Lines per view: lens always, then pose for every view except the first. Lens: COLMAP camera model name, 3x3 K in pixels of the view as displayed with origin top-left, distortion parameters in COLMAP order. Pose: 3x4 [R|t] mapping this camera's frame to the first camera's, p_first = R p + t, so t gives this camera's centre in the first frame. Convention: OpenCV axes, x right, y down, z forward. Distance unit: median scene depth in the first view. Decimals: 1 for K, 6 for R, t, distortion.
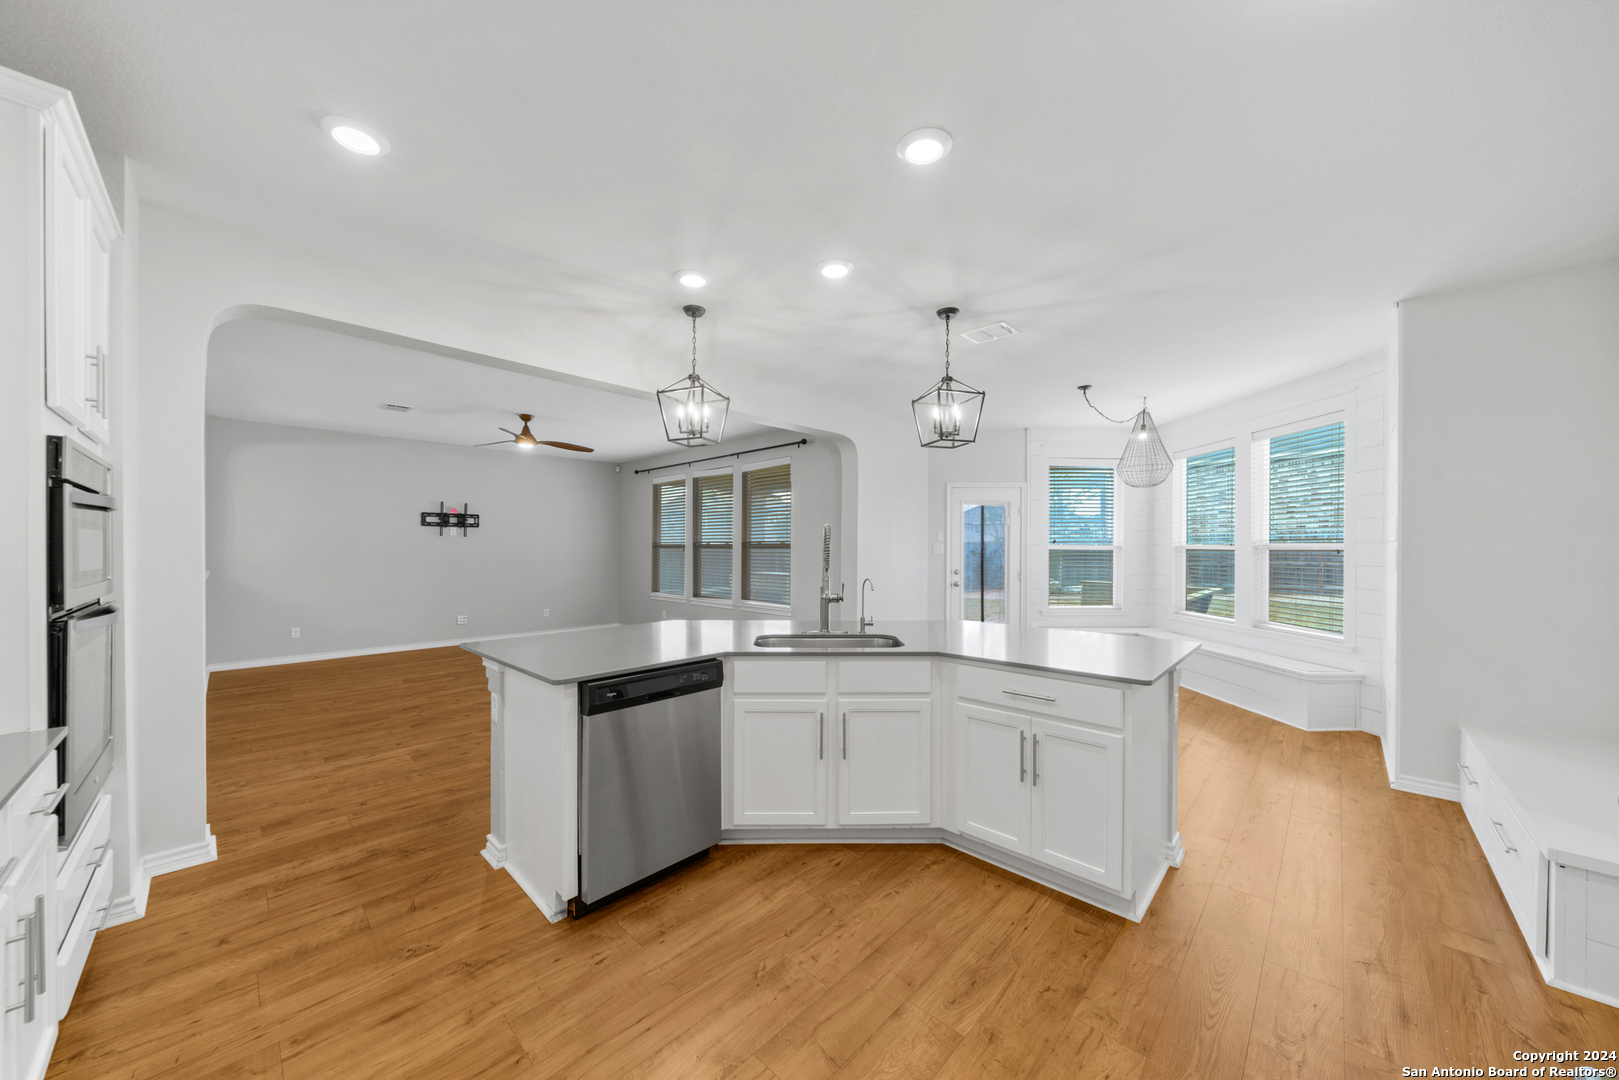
lens RADIAL K [[565.9, 0, 809.2], [0, 565.9, 547.0], [0, 0, 1]] dist [-0.000884, -0.000029]
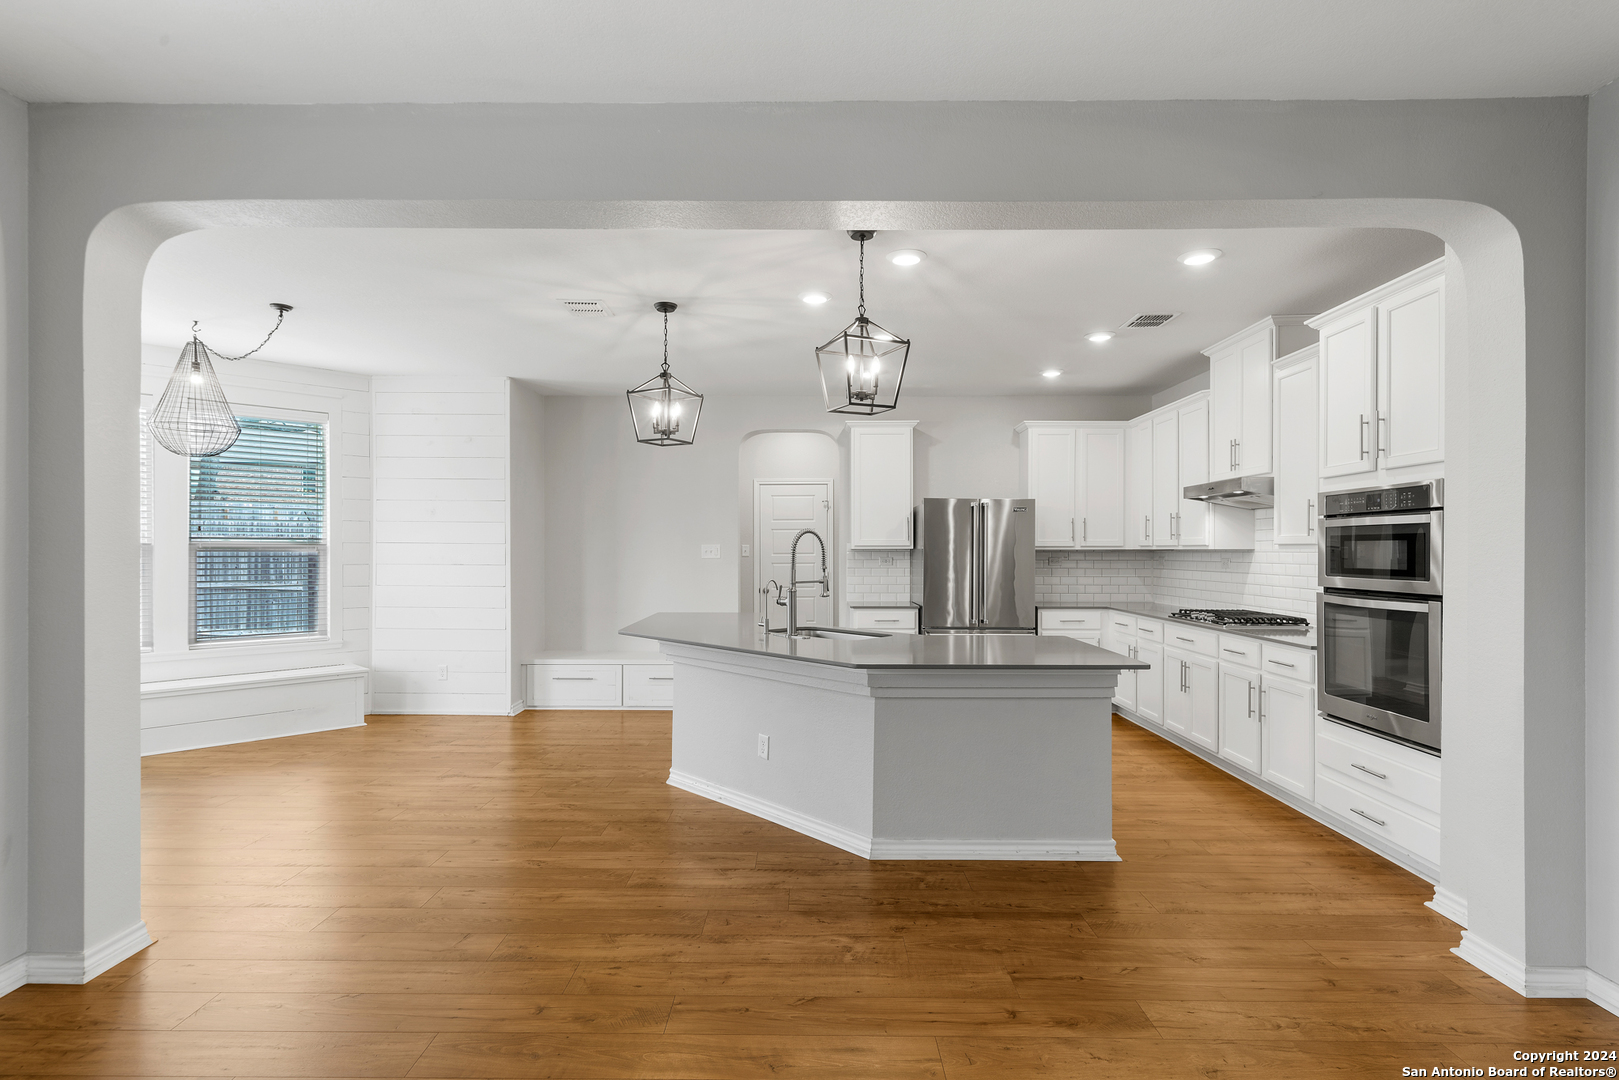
lens RADIAL K [[789.1, 0, 809.5], [0, 789.1, 540.0], [0, 0, 1]] dist [0.002889, 0.000352]
pose [[-0.689431, 0.002680, 0.724346, -0.572032], [-0.004472, 0.999958, -0.007956, -0.004222], [-0.724338, -0.008725, -0.689390, 1.118489]]
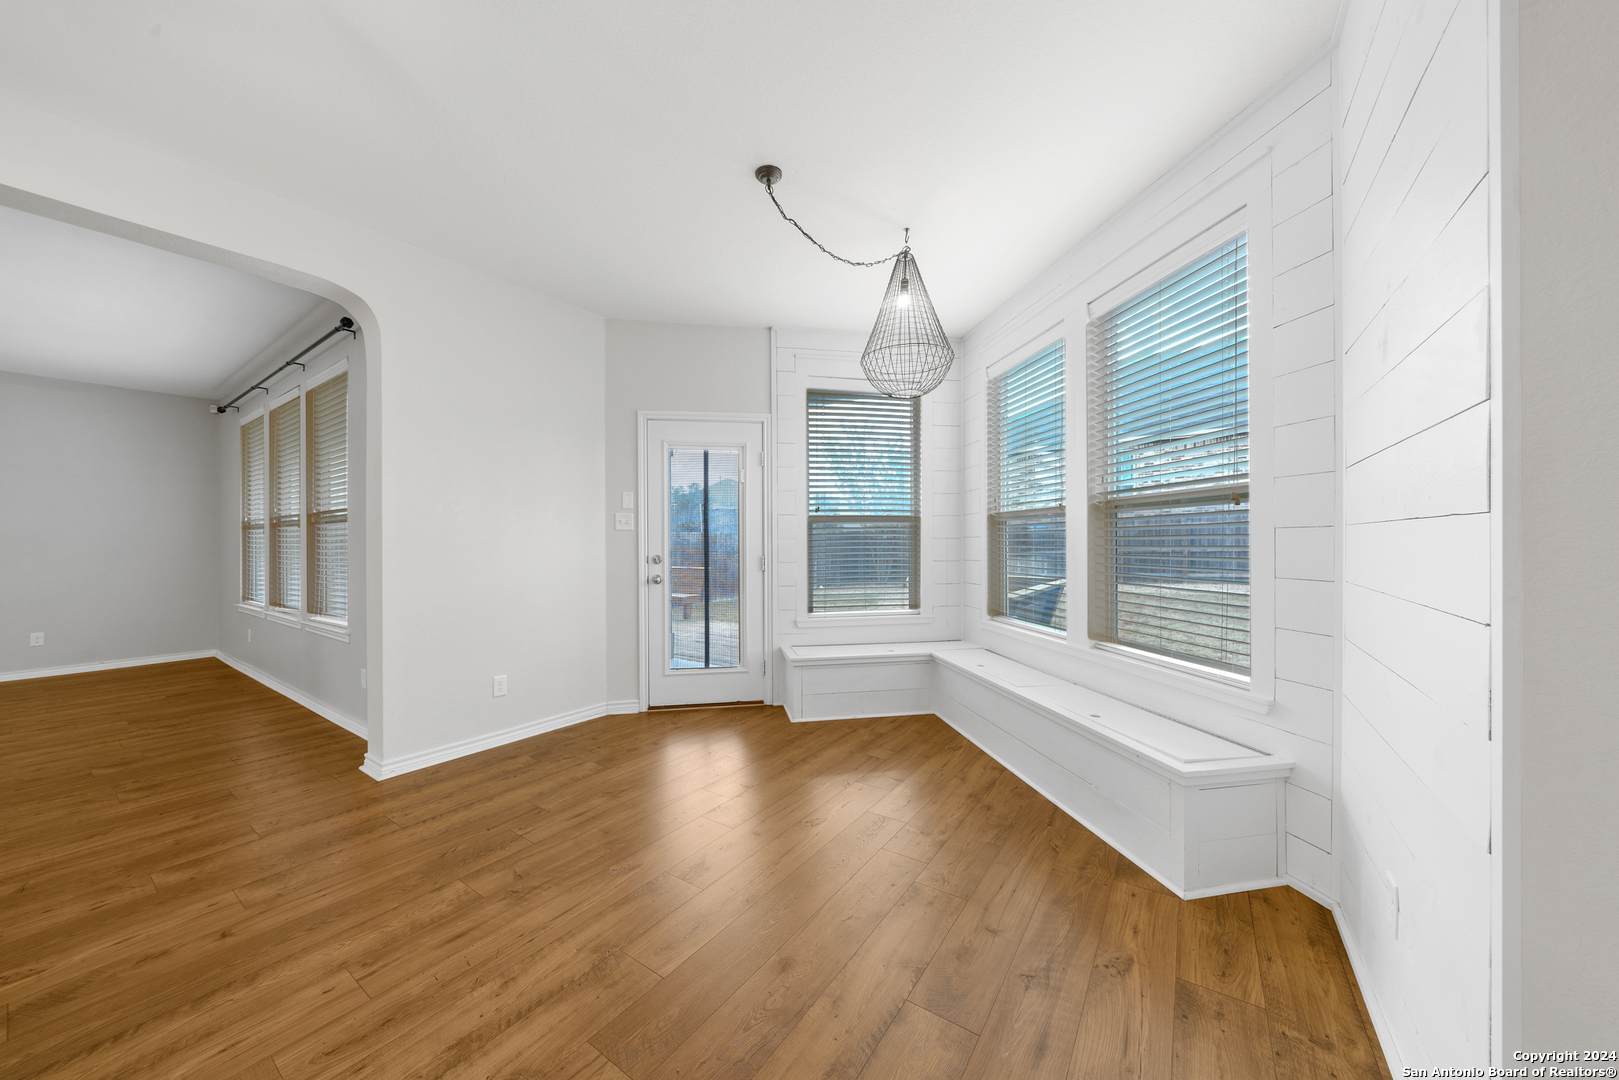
lens RADIAL K [[567.6, 0, 809.5], [0, 567.6, 540.0], [0, 0, 1]] dist [-0.001592, -0.000108]
pose [[0.988402, -0.007646, 0.151668, 0.417350], [0.008328, 0.999958, -0.003862, 0.034228], [-0.151632, 0.005080, 0.988424, 0.480203]]
